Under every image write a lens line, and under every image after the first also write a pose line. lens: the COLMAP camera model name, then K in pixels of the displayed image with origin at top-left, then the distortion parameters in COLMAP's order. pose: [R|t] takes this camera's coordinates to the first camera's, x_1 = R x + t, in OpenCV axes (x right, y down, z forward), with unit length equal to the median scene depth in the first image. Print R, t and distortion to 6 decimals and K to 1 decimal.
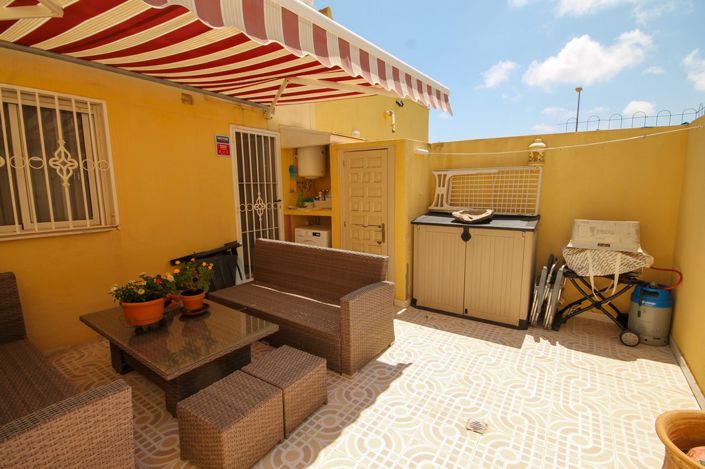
lens RADIAL K [[343.2, 0, 352.5], [0, 343.2, 234.5], [0, 0, 1]] dist [0.000449, 0.000000]
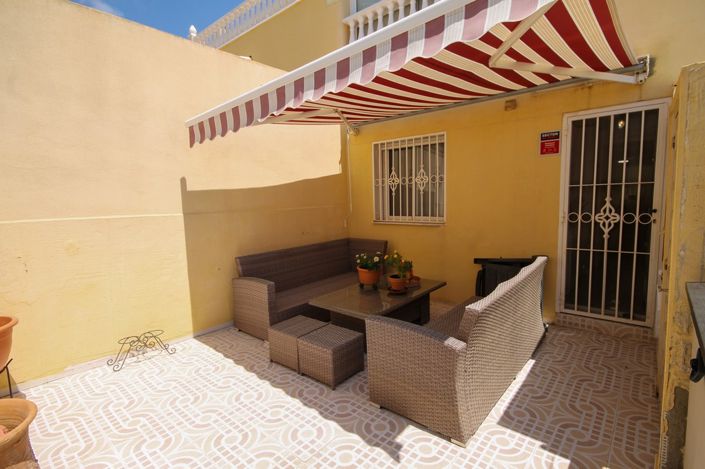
lens RADIAL K [[343.2, 0, 352.5], [0, 343.2, 234.5], [0, 0, 1]] dist [0.000449, 0.000000]
pose [[-0.122837, 0.119569, -0.985198, 0.690923], [-0.103999, 0.985699, 0.132596, -0.121806], [0.986963, 0.118747, -0.108645, 0.798808]]
